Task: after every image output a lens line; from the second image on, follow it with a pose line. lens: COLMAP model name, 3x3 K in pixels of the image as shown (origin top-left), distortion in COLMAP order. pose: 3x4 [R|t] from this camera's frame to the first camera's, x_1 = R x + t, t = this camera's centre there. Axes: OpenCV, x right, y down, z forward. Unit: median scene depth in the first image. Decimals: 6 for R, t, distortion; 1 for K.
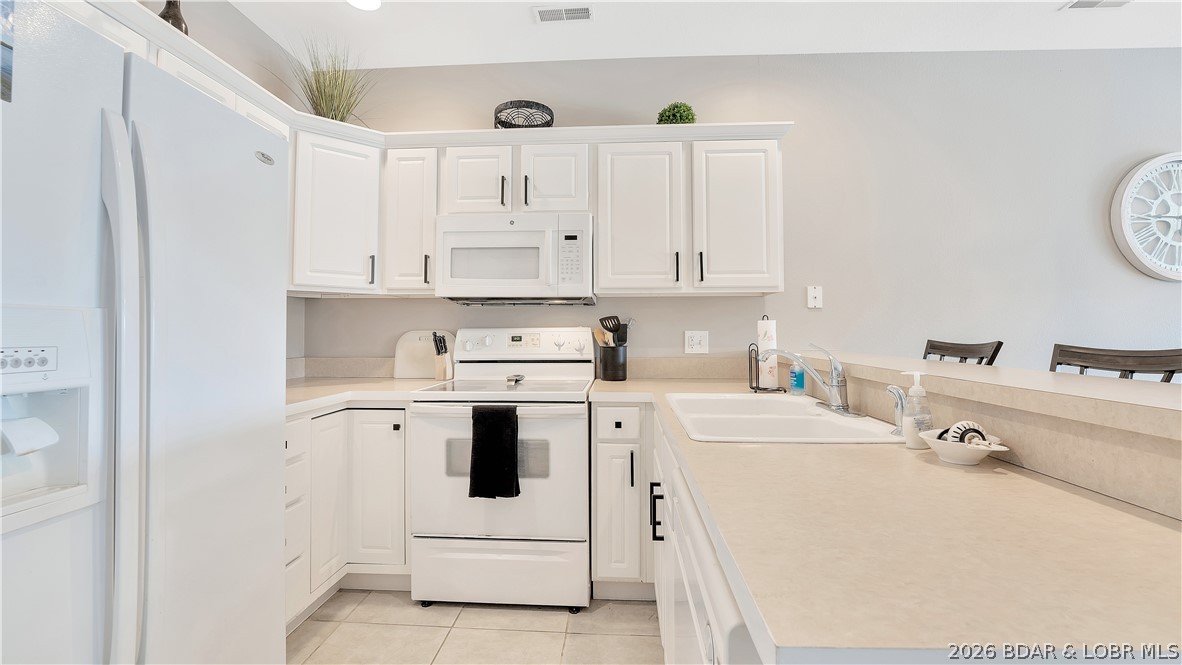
lens RADIAL K [[497.5, 0, 589.9], [0, 497.5, 307.3], [0, 0, 1]] dist [-0.001451, -0.000031]
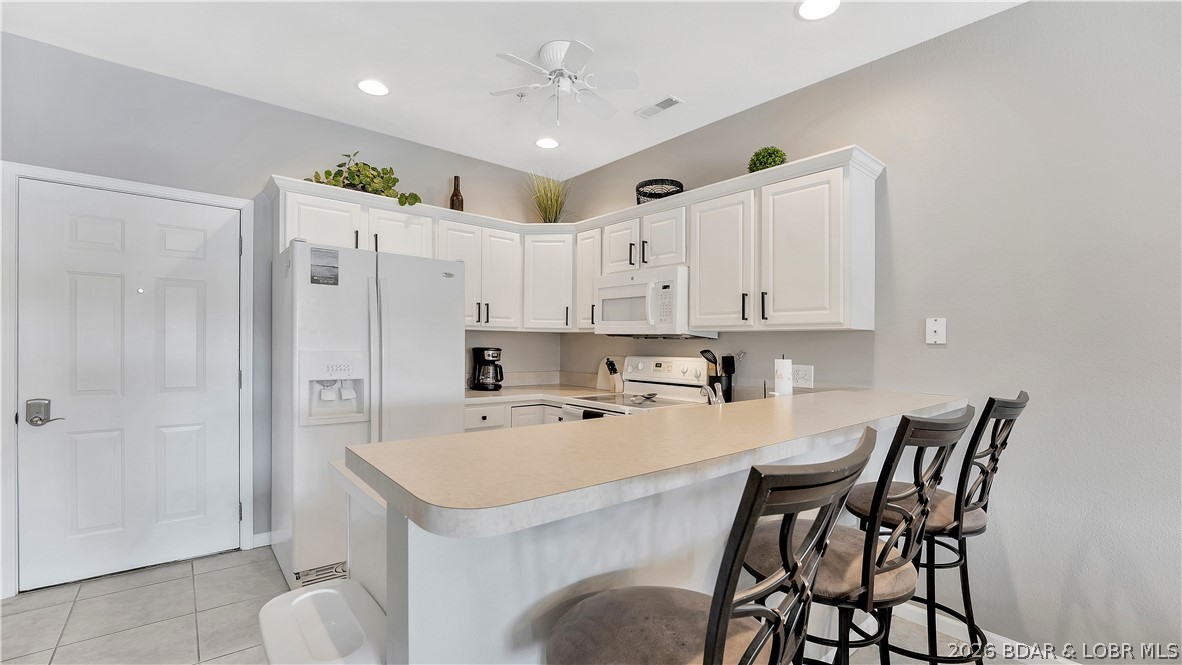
lens RADIAL K [[508.3, 0, 591.1], [0, 508.3, 345.2], [0, 0, 1]] dist [0.000273, 0.000000]
pose [[0.692604, 0.013486, -0.721192, 0.712357], [0.018845, 0.999146, 0.036782, -0.041633], [0.721071, -0.039066, 0.691759, -0.025219]]
